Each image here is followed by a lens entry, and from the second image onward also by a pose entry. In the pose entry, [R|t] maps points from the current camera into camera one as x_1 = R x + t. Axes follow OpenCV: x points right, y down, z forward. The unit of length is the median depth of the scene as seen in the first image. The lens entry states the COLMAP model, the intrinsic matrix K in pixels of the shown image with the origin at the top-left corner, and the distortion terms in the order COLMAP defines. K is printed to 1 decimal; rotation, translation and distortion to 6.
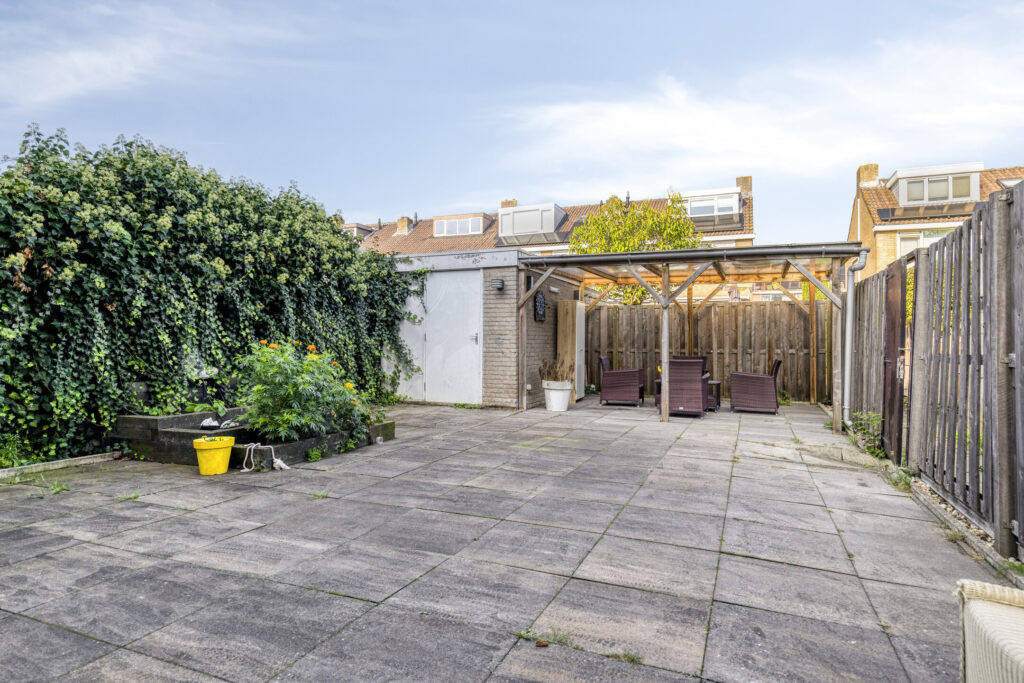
lens RADIAL K [[560.3, 0, 538.2], [0, 560.3, 339.3], [0, 0, 1]] dist [-0.008656, -0.001451]
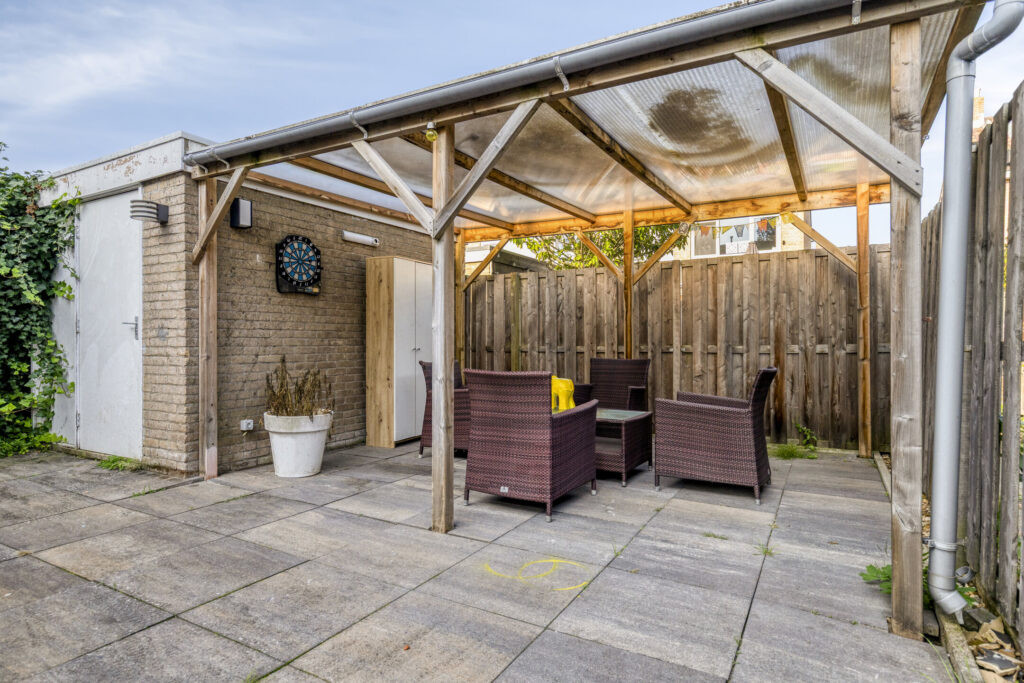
lens RADIAL K [[560.3, 0, 513.1], [0, 560.3, 349.2], [0, 0, 1]] dist [-0.008656, -0.001451]
pose [[0.992533, -0.007782, -0.121729, 0.236706], [0.010036, 0.999789, 0.017911, 0.010248], [0.121564, -0.018999, 0.992402, 0.461734]]
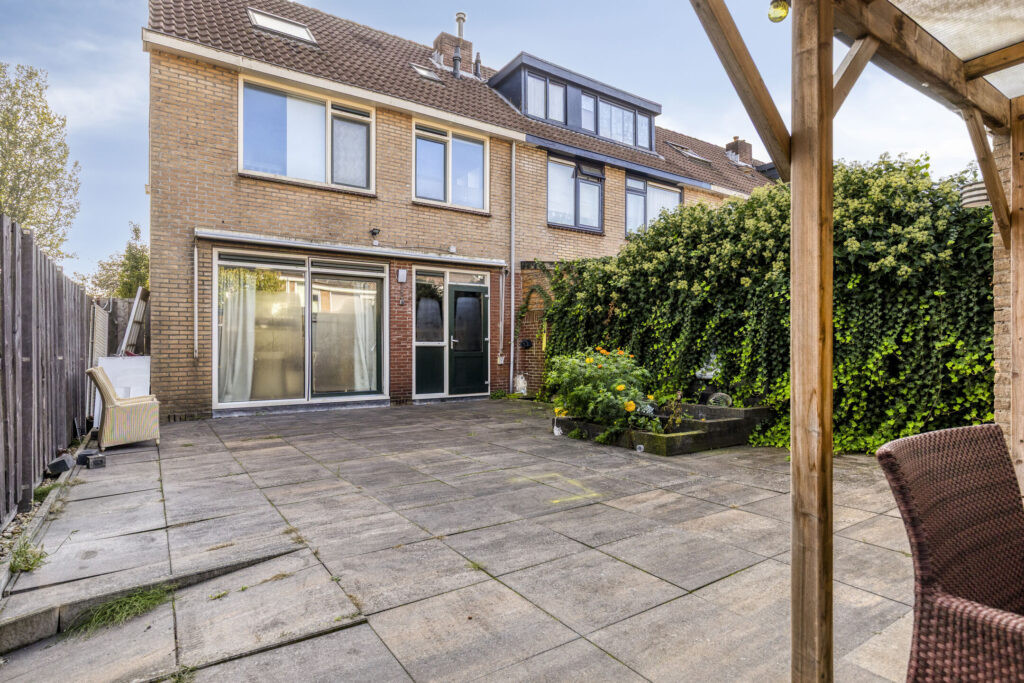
lens RADIAL K [[537.1, 0, 515.7], [0, 537.1, 346.3], [0, 0, 1]] dist [-0.002644, -0.000714]
pose [[-0.549499, -0.008501, -0.835451, 0.344485], [0.004232, 0.999907, -0.012957, 0.009301], [0.835484, -0.010656, -0.549412, 0.770395]]
